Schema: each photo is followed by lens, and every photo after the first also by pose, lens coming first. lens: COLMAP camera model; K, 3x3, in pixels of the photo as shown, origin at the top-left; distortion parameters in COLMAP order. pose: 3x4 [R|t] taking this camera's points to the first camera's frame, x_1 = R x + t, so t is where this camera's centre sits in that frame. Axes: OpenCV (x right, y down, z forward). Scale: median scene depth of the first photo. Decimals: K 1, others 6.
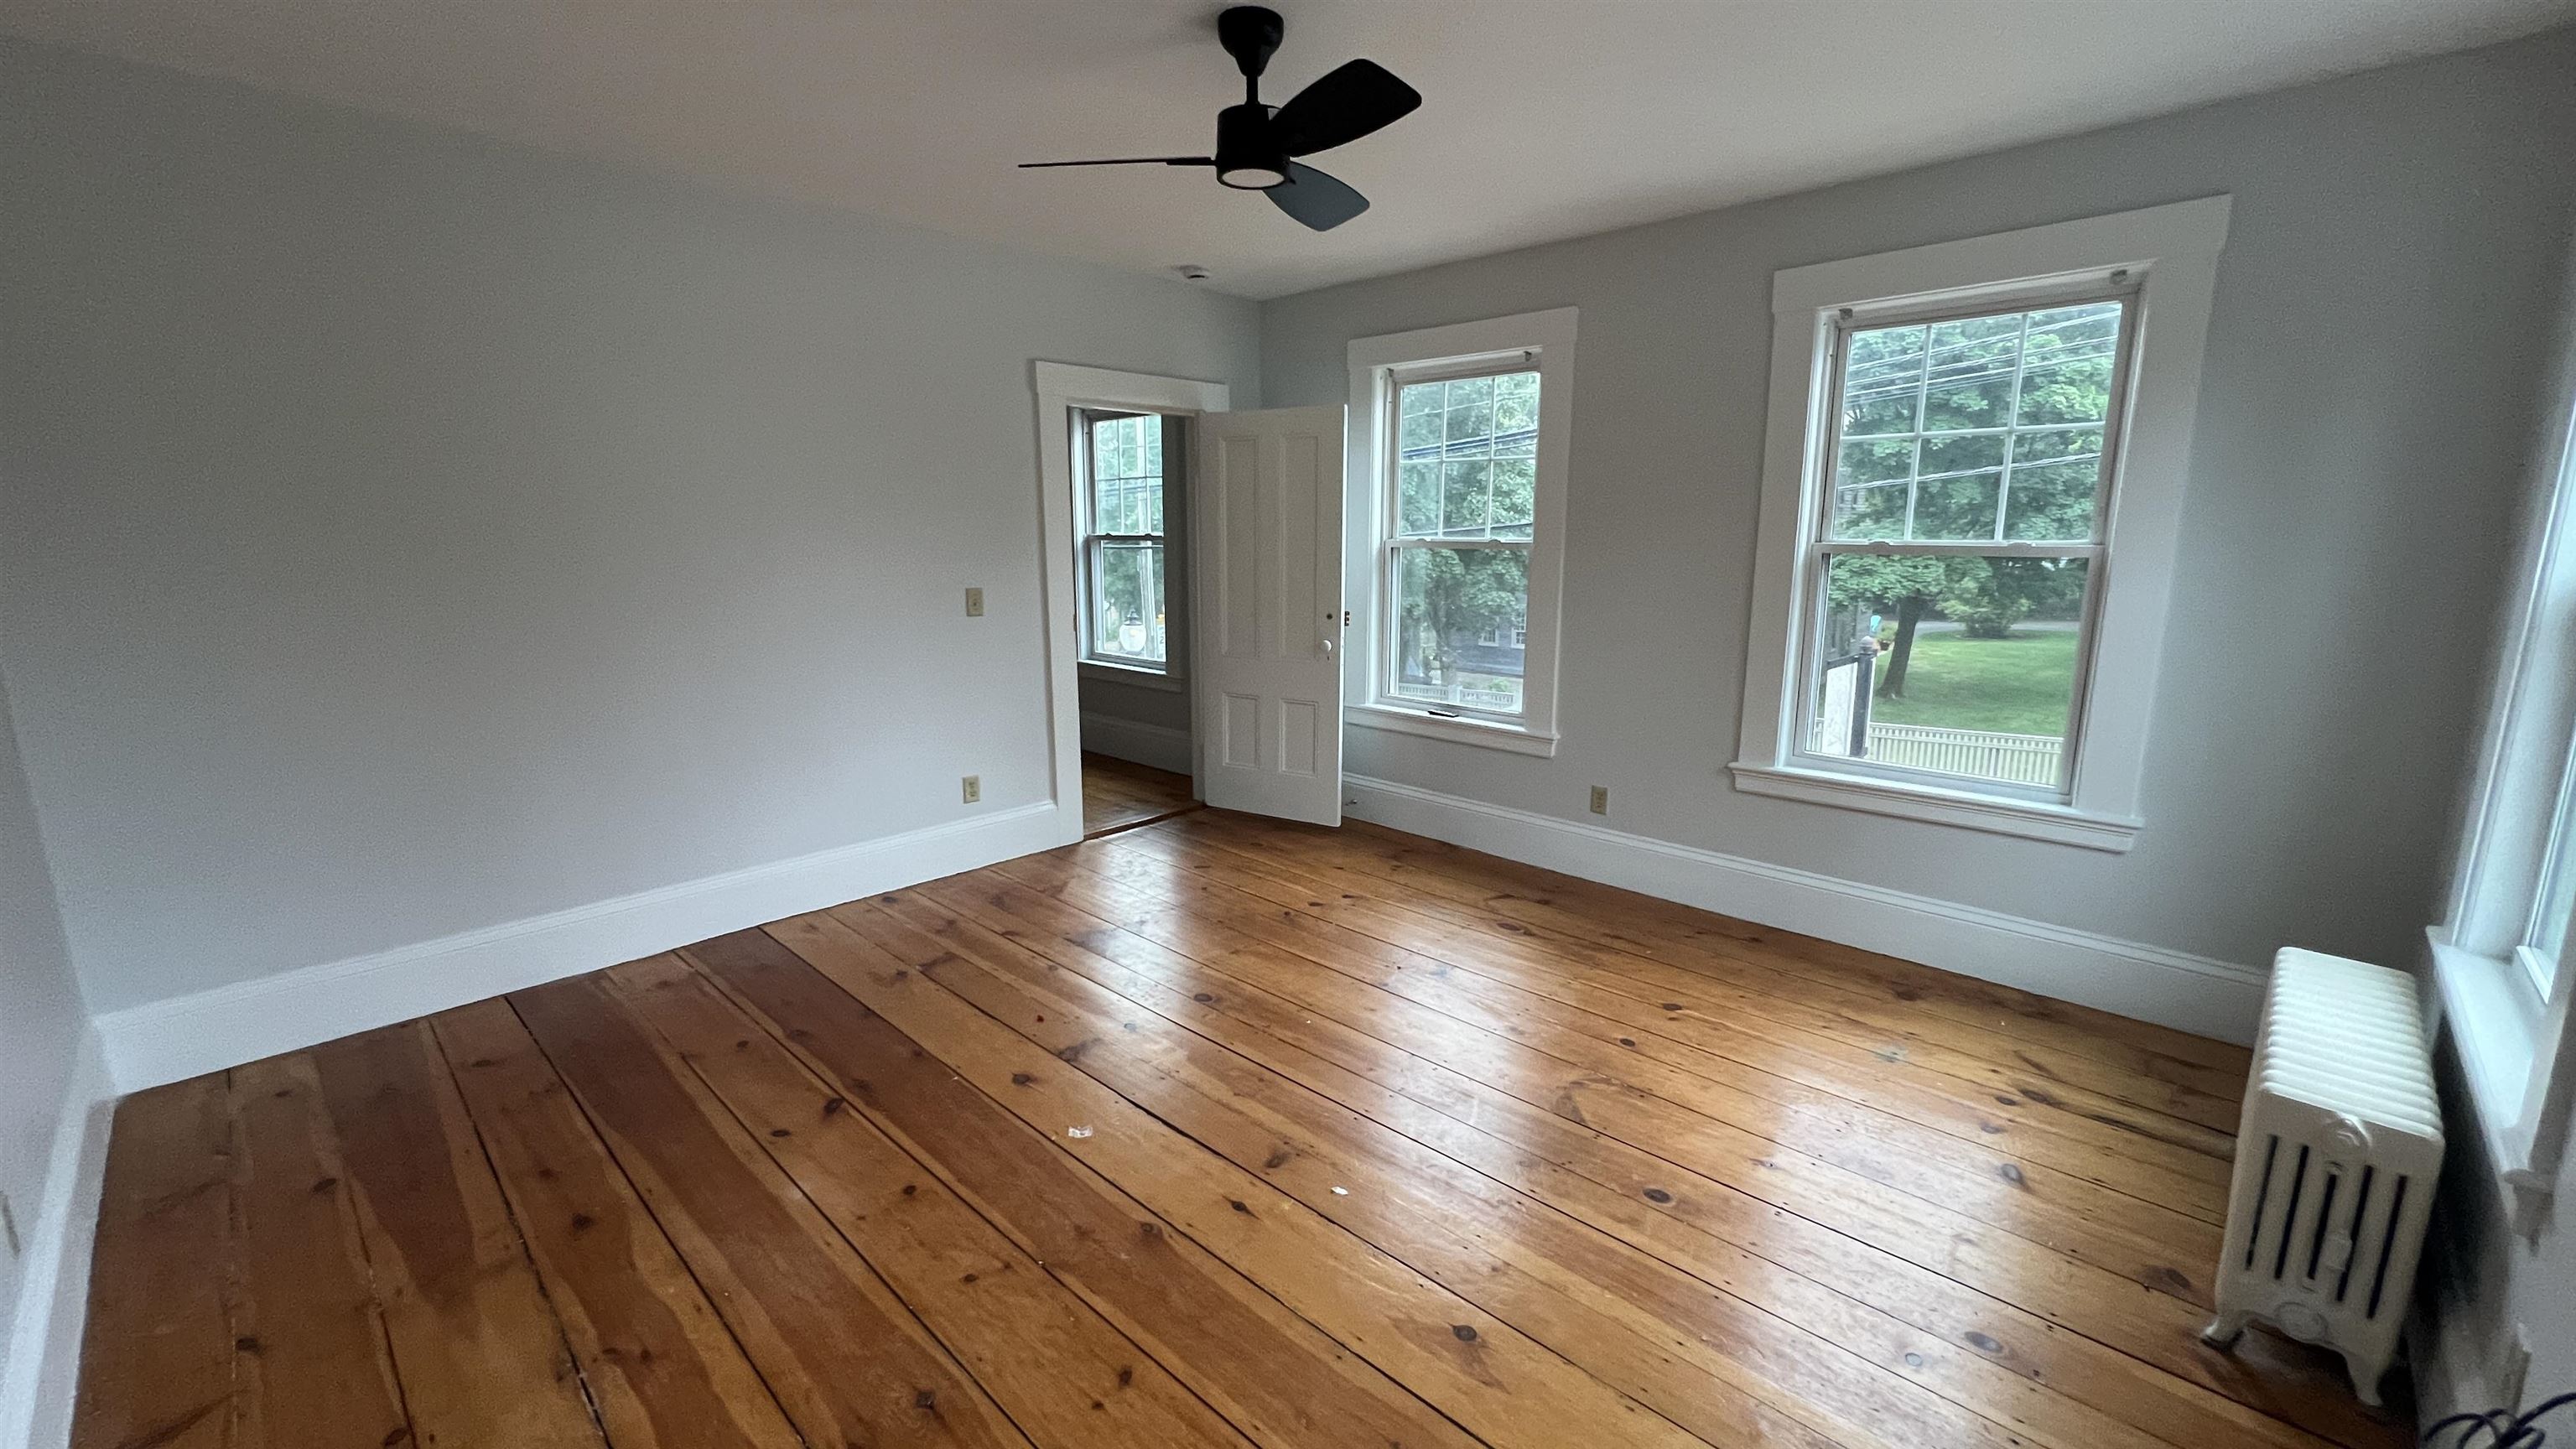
lens RADIAL K [[1025.8, 0, 1287.4], [0, 1025.8, 726.0], [0, 0, 1]] dist [-0.001672, 0.000164]
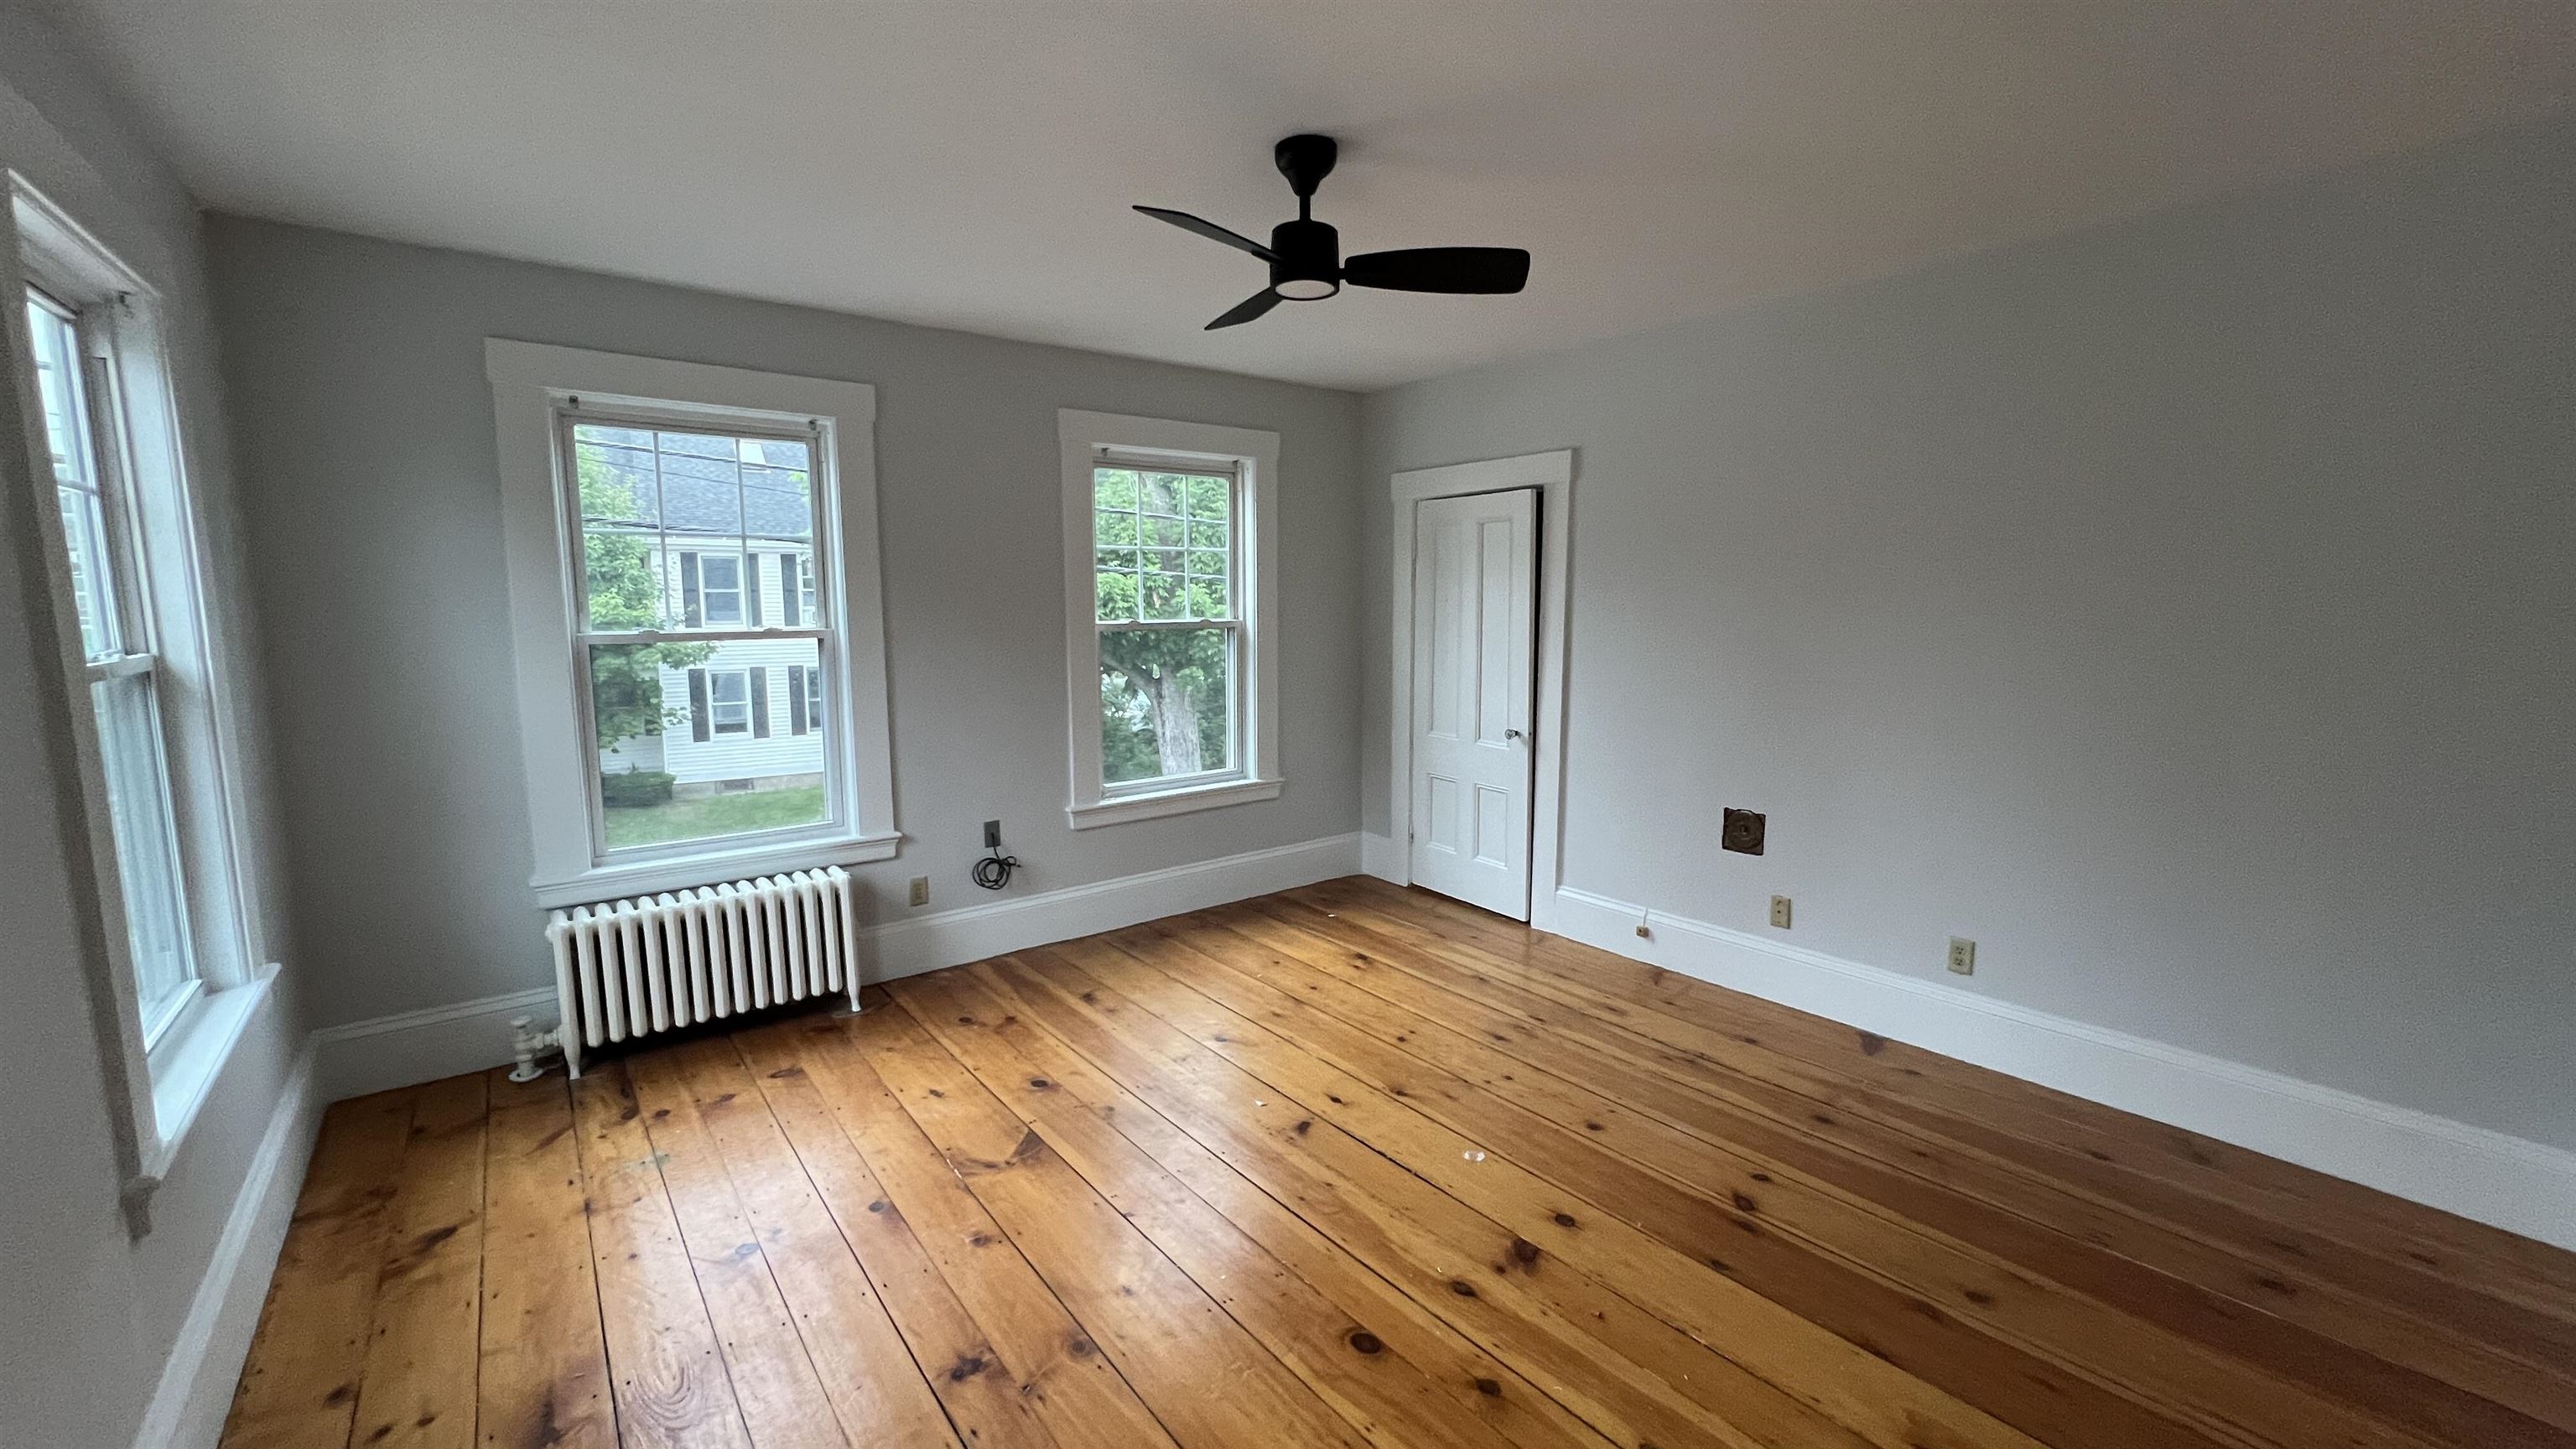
lens RADIAL K [[1025.8, 0, 1276.4], [0, 1025.8, 727.2], [0, 0, 1]] dist [-0.001672, 0.000164]
pose [[-0.988366, -0.014331, 0.151418, -0.111927], [0.034948, 0.947515, 0.317795, -0.297474], [-0.148025, 0.319390, -0.935991, 1.424326]]
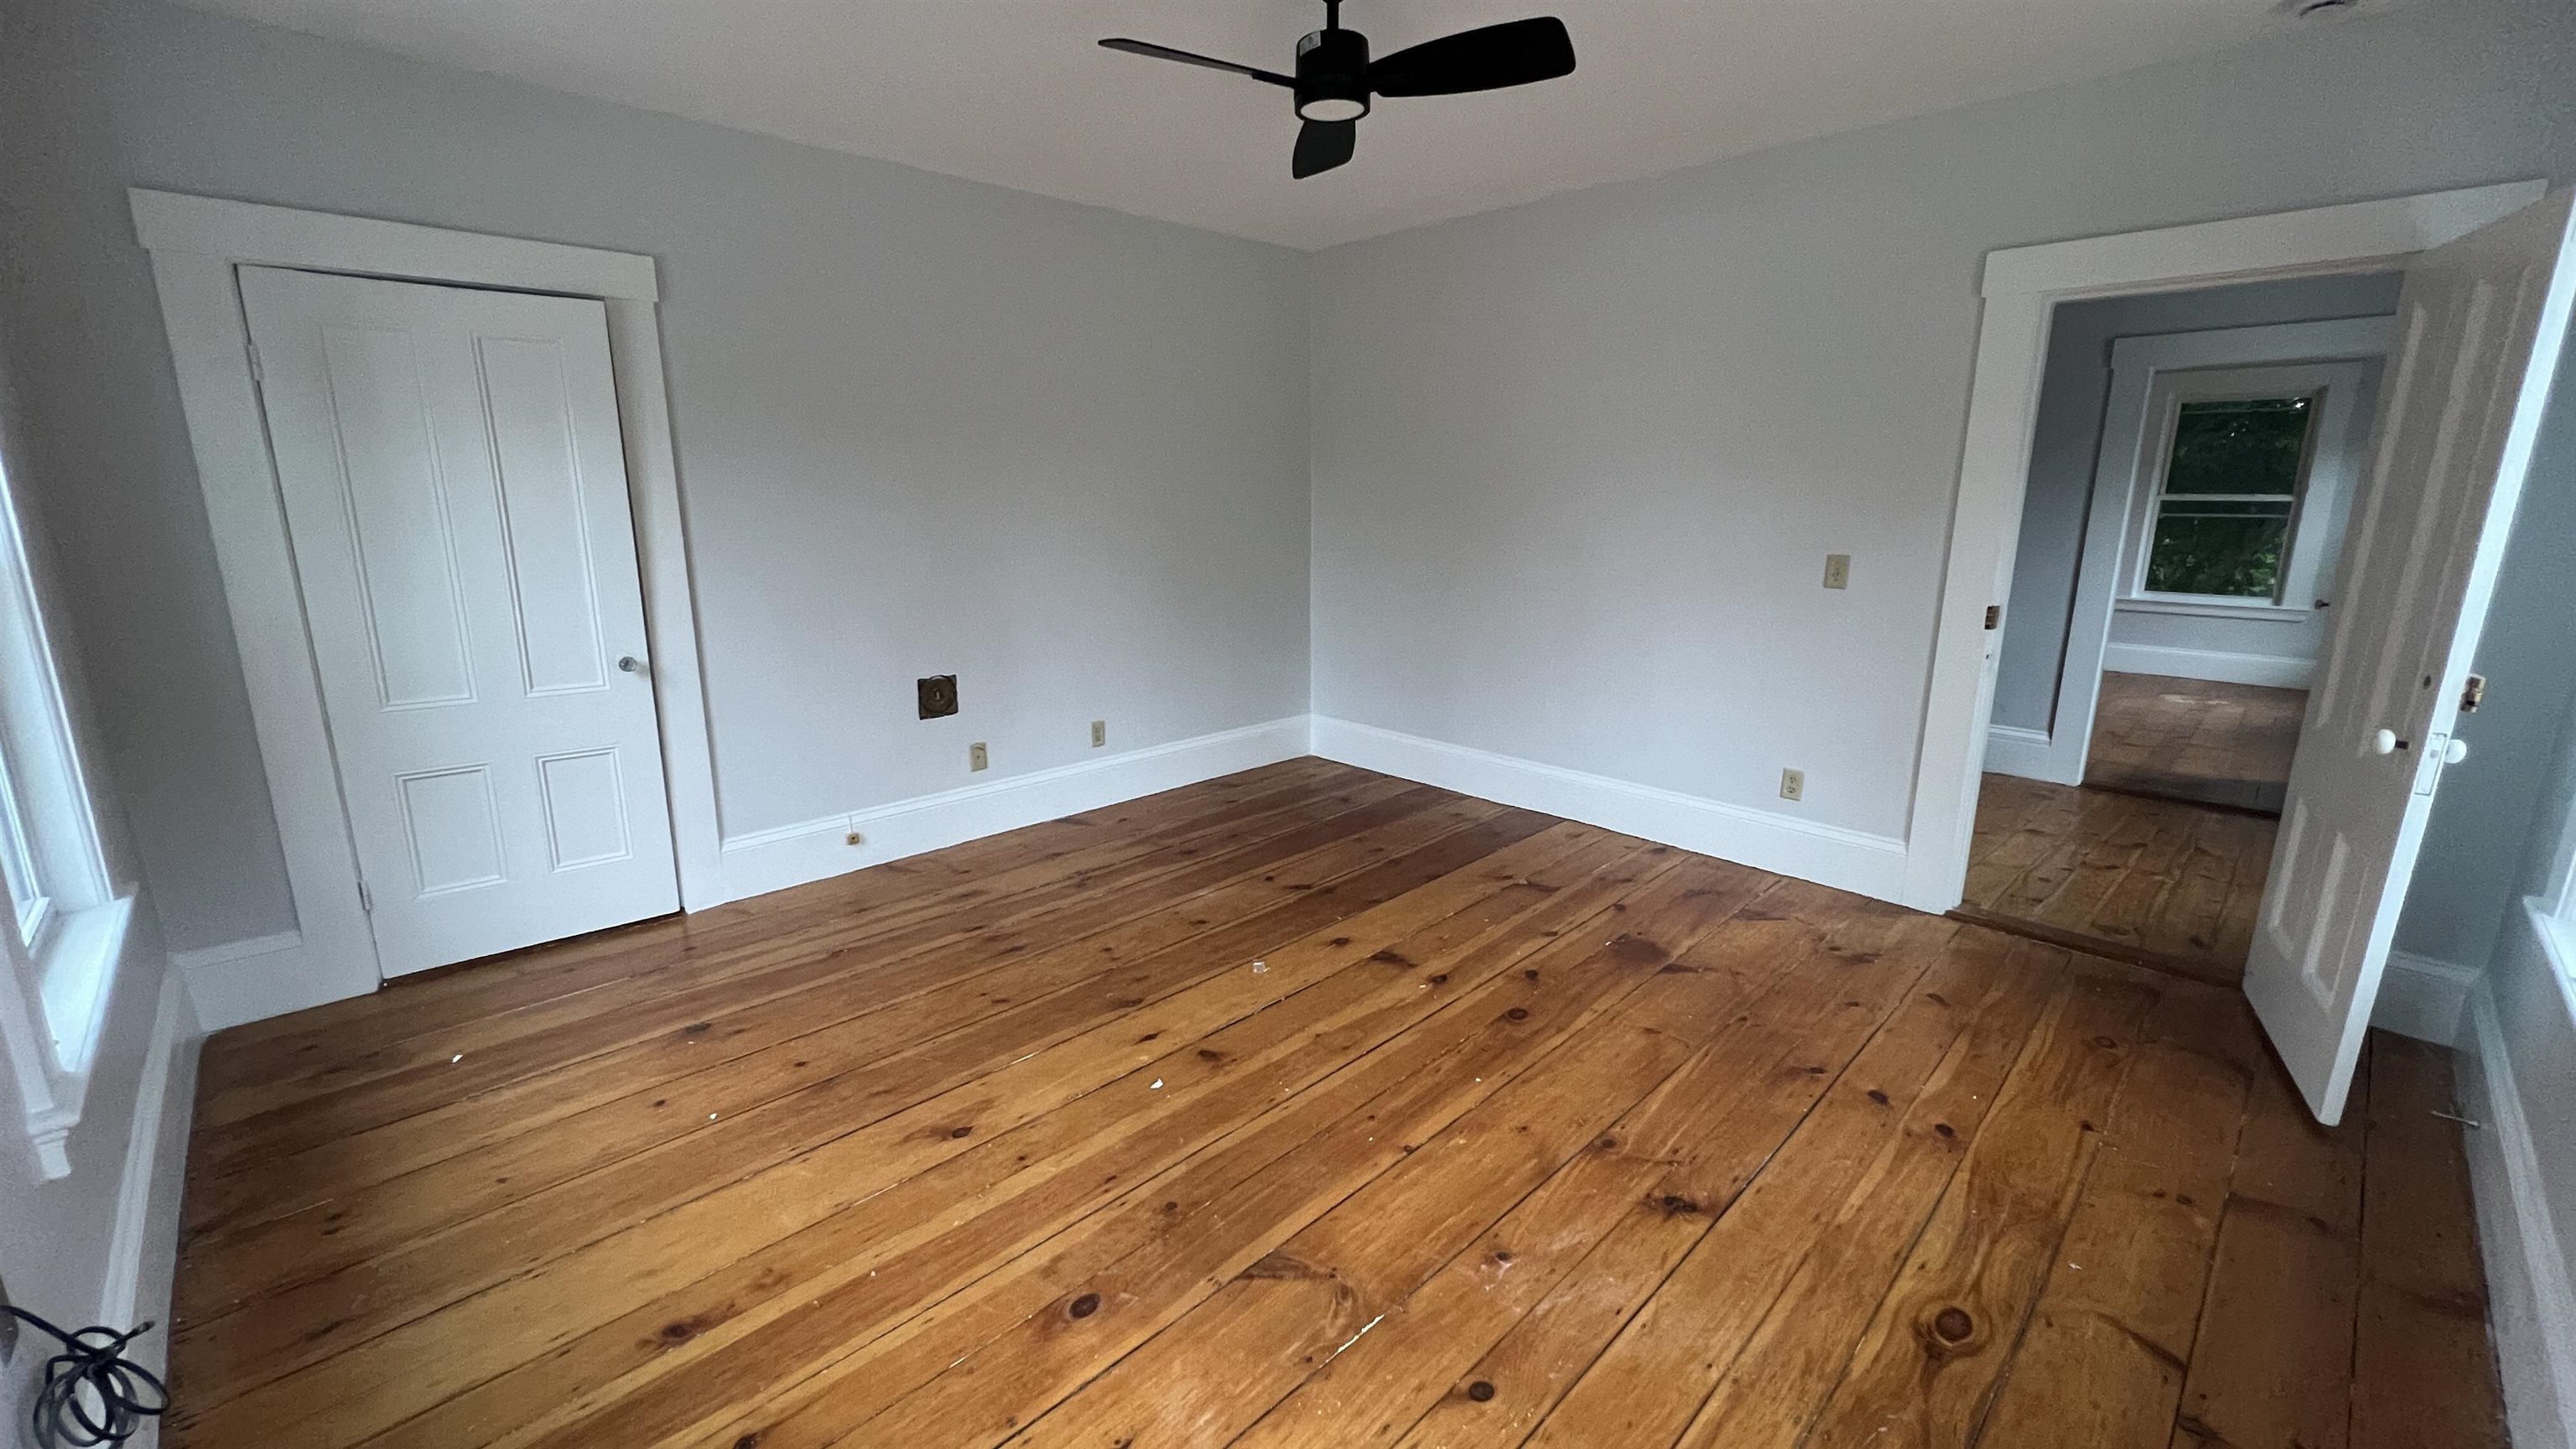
lens RADIAL K [[1025.8, 0, 1280.9], [0, 1025.8, 727.8], [0, 0, 1]] dist [-0.001672, 0.000164]
pose [[-0.037236, 0.229700, -0.972549, 0.698261], [-0.195792, 0.952684, 0.232505, -0.130867], [0.979938, 0.199075, 0.009499, 0.710440]]
